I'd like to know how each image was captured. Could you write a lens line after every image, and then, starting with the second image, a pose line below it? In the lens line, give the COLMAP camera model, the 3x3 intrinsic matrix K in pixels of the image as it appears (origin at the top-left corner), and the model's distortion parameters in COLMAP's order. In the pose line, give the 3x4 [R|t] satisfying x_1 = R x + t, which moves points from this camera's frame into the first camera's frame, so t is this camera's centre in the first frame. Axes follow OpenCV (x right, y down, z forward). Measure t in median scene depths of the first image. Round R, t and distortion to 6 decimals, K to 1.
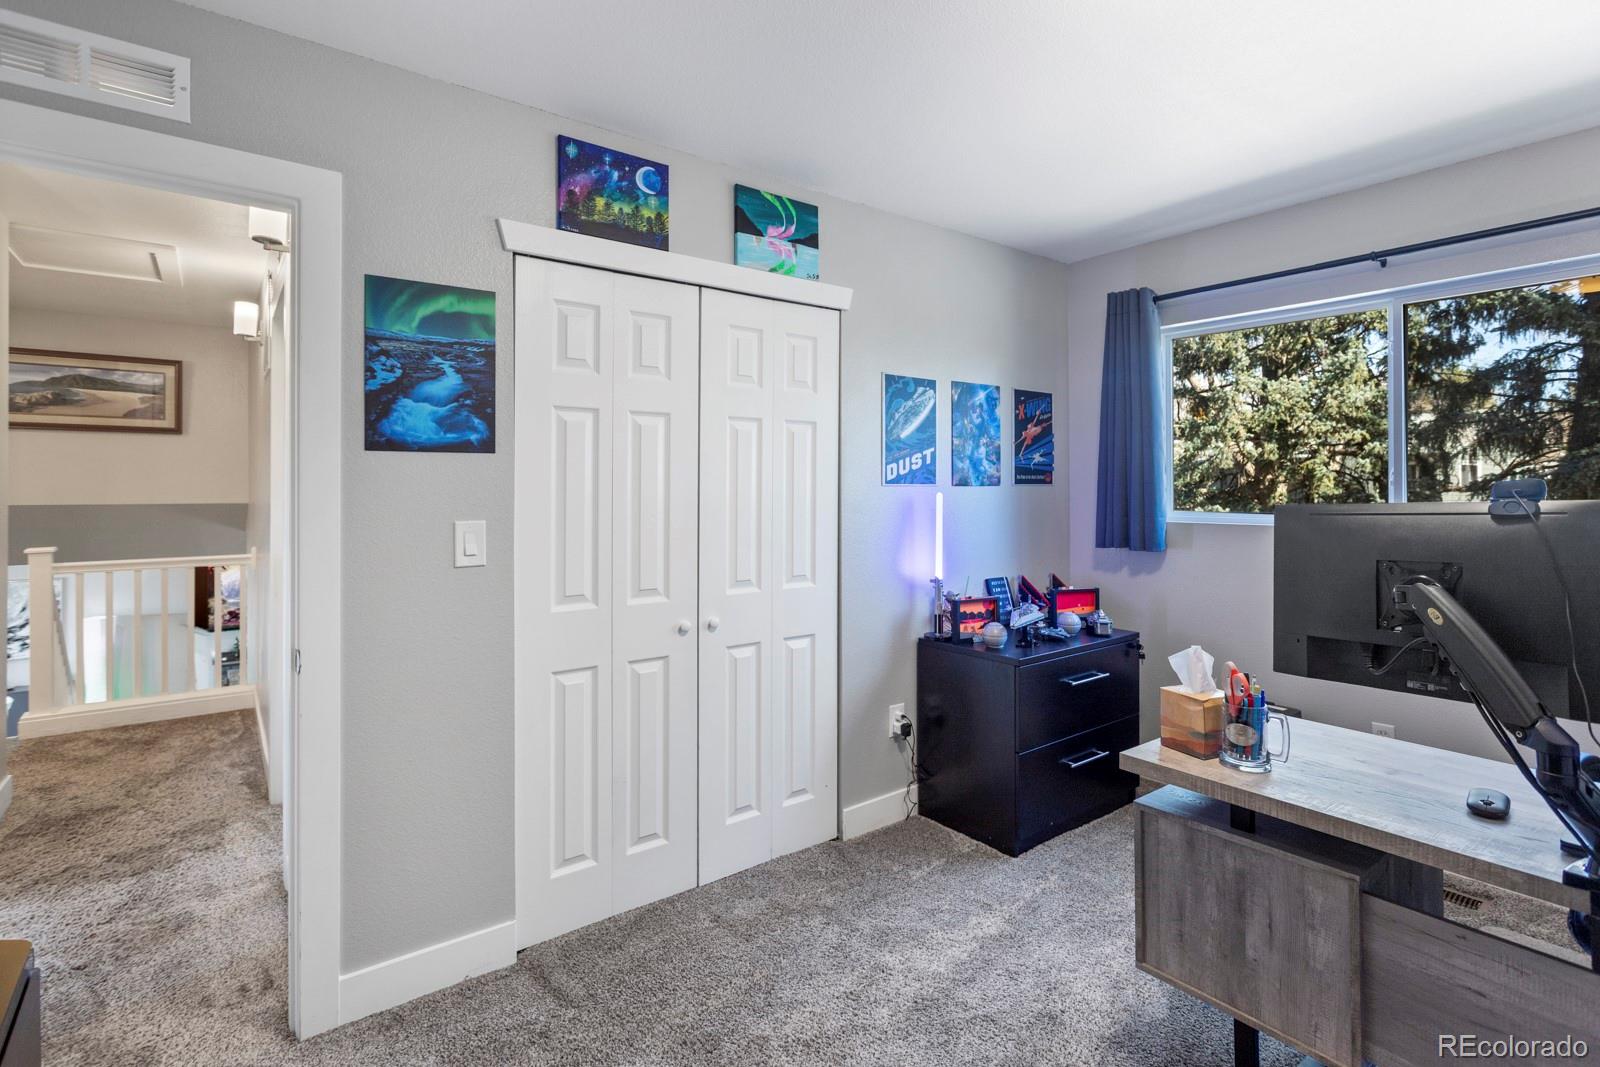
lens RADIAL K [[775.7, 0, 805.4], [0, 775.7, 478.5], [0, 0, 1]] dist [-0.001025, 0.000753]
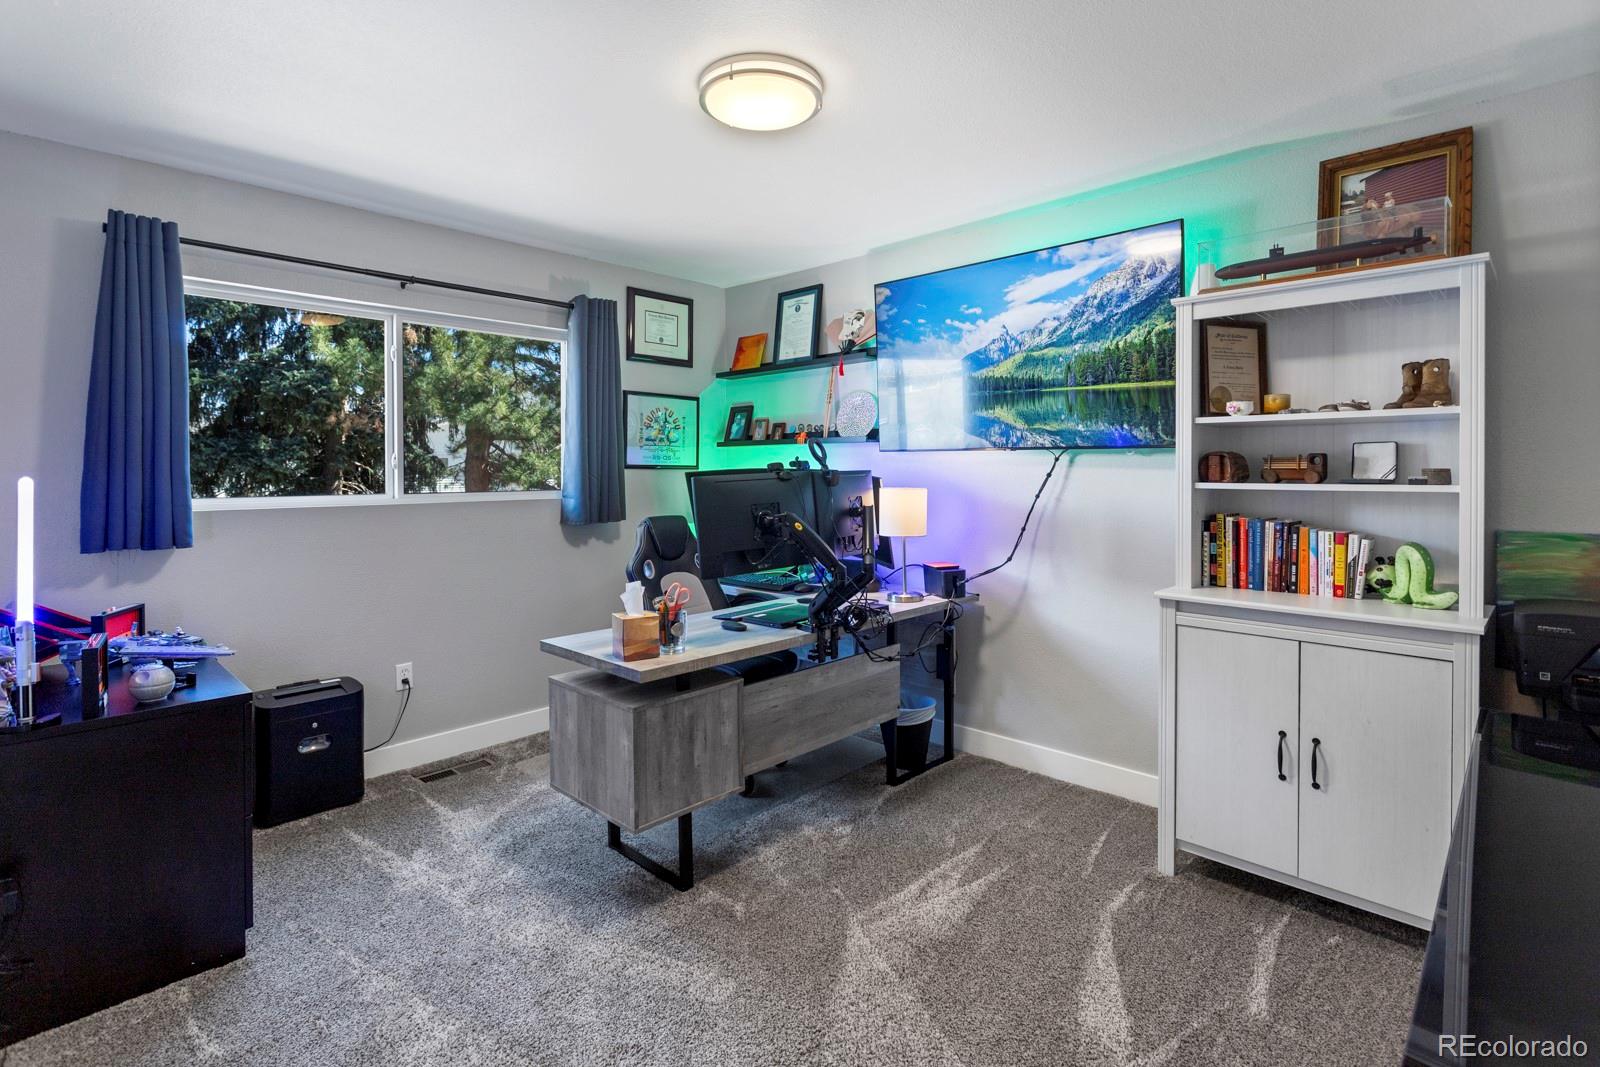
lens RADIAL K [[775.7, 0, 797.2], [0, 775.7, 478.0], [0, 0, 1]] dist [-0.001025, 0.000753]
pose [[-0.159557, -0.006339, 0.987168, -0.559750], [-0.004720, 0.999973, 0.005658, 0.014342], [-0.987177, -0.003756, -0.159583, 0.586190]]
